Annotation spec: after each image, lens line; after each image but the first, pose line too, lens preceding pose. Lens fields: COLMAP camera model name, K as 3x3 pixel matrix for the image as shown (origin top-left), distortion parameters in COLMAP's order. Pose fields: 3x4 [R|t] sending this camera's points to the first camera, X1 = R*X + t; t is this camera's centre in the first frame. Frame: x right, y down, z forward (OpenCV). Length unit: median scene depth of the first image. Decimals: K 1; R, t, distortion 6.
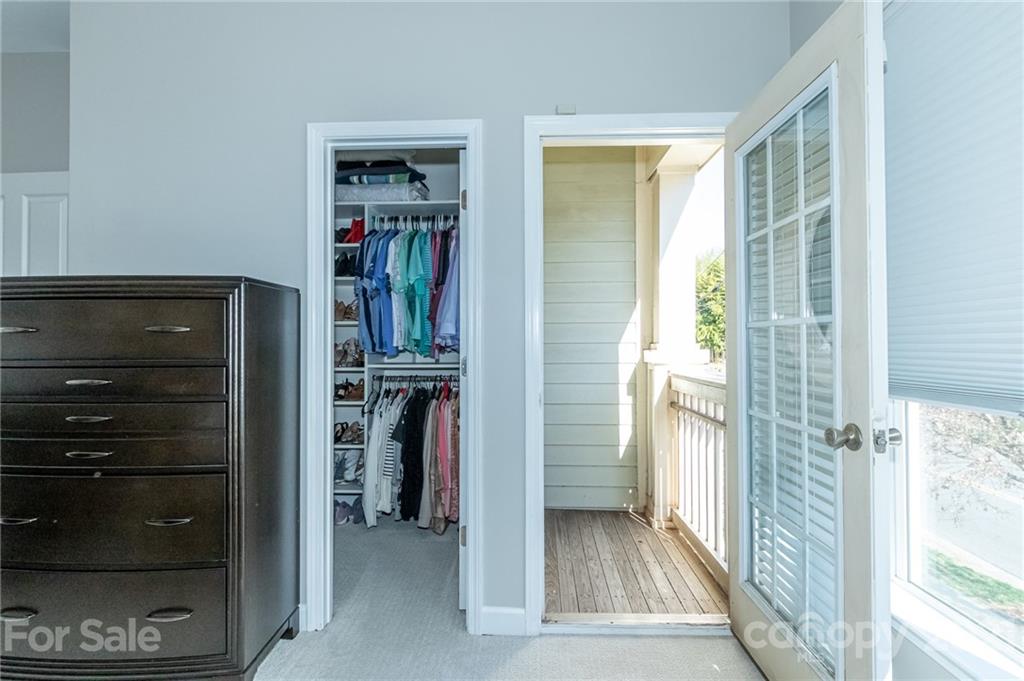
lens RADIAL K [[475.9, 0, 515.5], [0, 475.9, 333.3], [0, 0, 1]] dist [0.002624, -0.003438]
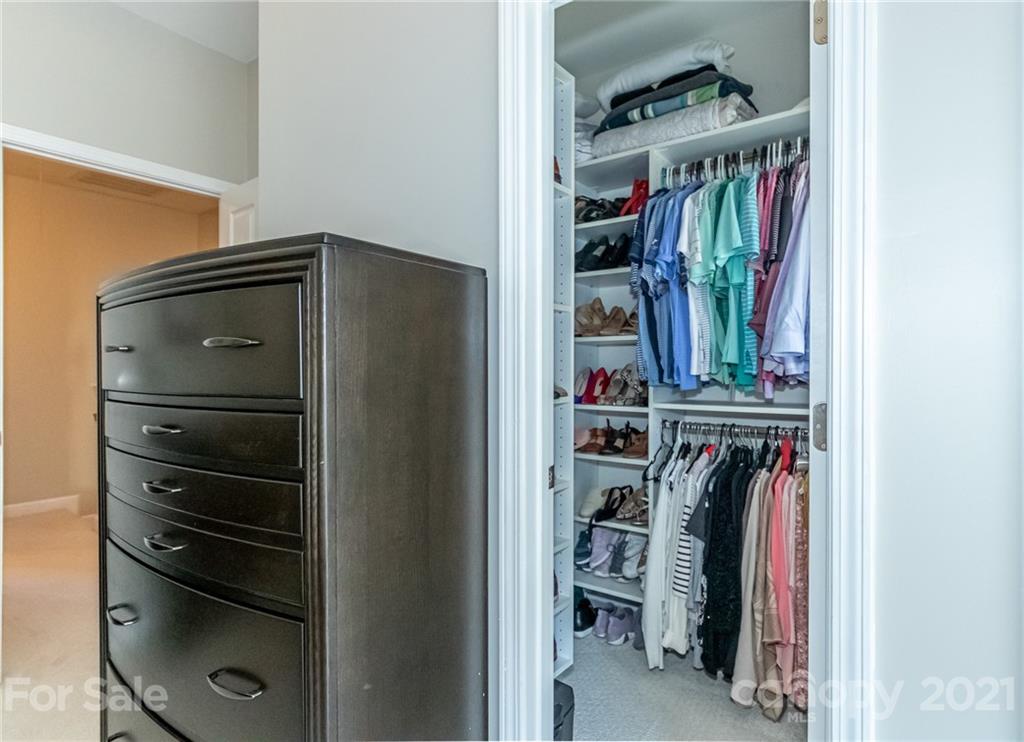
lens RADIAL K [[617.1, 0, 518.6], [0, 617.1, 368.8], [0, 0, 1]] dist [0.010387, -0.002298]
pose [[0.844348, 0.003794, -0.535782, -0.023813], [0.006532, 0.999828, 0.017373, 0.004653], [0.535756, -0.018168, 0.844178, 0.228282]]
